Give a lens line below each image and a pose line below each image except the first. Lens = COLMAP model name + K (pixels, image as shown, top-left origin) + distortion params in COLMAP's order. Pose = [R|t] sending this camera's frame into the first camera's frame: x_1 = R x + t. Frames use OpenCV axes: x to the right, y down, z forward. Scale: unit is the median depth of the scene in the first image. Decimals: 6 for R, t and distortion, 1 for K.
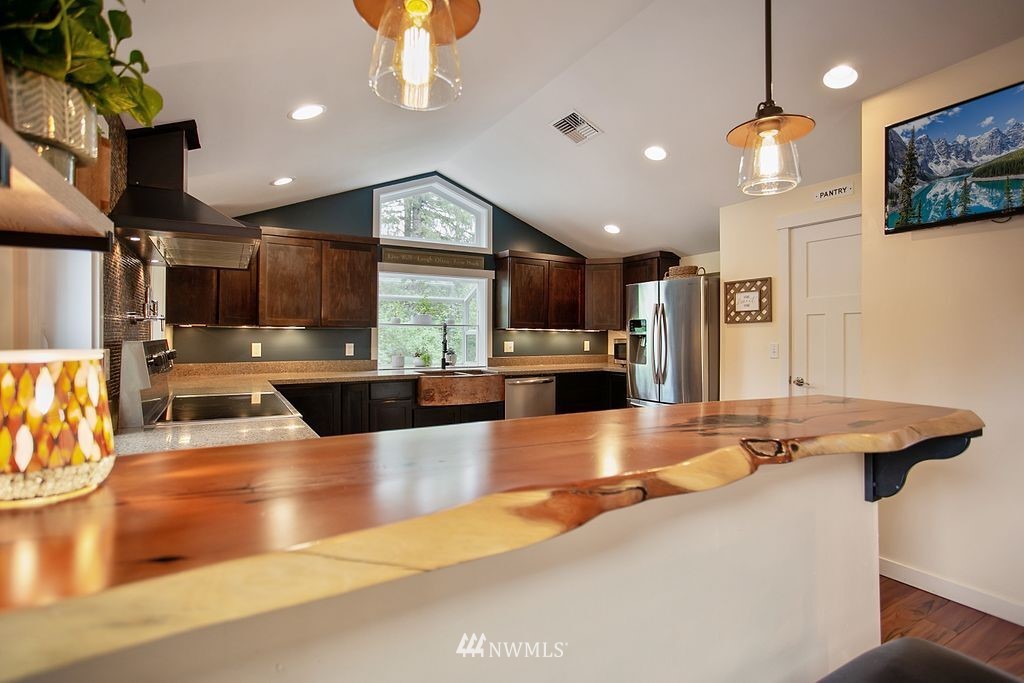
lens RADIAL K [[503.8, 0, 511.8], [0, 503.8, 338.3], [0, 0, 1]] dist [-0.004940, 0.000809]
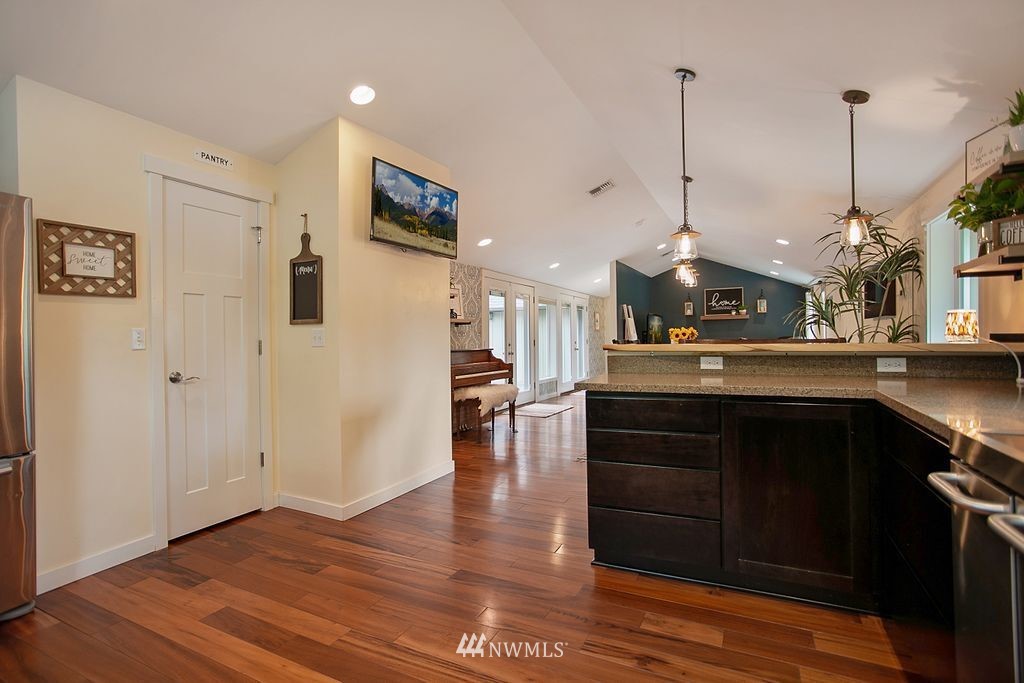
lens RADIAL K [[503.8, 0, 512.0], [0, 503.8, 336.1], [0, 0, 1]] dist [-0.004940, 0.000809]
pose [[-0.577064, -0.013318, 0.816590, -0.346461], [0.002182, 0.999838, 0.017849, 0.009063], [-0.816696, 0.012082, -0.576941, 0.940391]]
